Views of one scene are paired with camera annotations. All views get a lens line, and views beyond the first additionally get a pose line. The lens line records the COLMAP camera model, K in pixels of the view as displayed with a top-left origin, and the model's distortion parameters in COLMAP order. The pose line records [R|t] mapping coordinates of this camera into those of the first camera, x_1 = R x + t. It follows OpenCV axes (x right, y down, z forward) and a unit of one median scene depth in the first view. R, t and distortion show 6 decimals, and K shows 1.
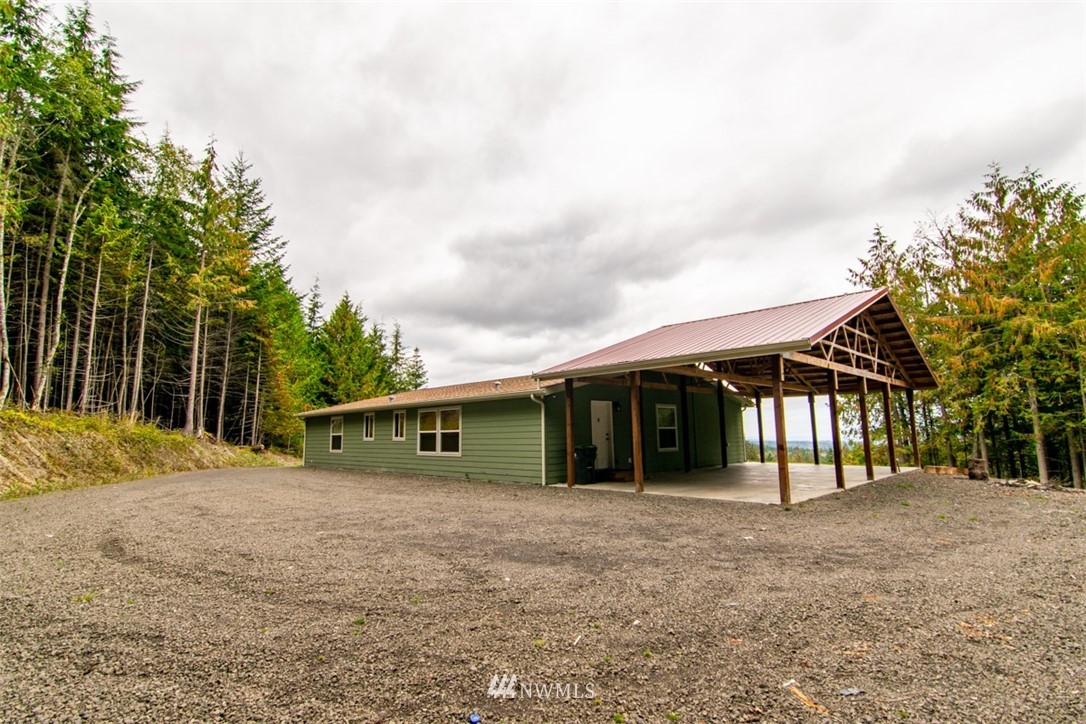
lens RADIAL K [[519.3, 0, 541.4], [0, 519.3, 358.1], [0, 0, 1]] dist [-0.000526, 0.000412]
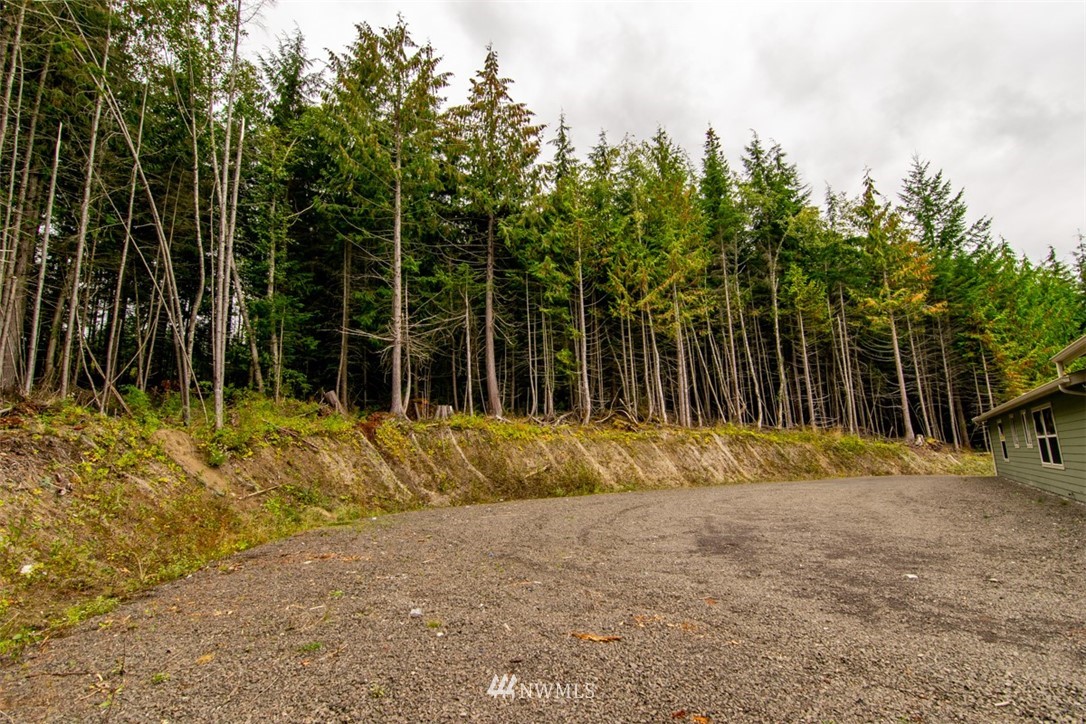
lens RADIAL K [[519.3, 0, 541.4], [0, 519.3, 358.1], [0, 0, 1]] dist [-0.000526, 0.000412]
pose [[0.181384, -0.174242, -0.967853, 0.217119], [0.164144, 0.975736, -0.144899, 0.007457], [0.969617, -0.132585, 0.205583, 0.060004]]
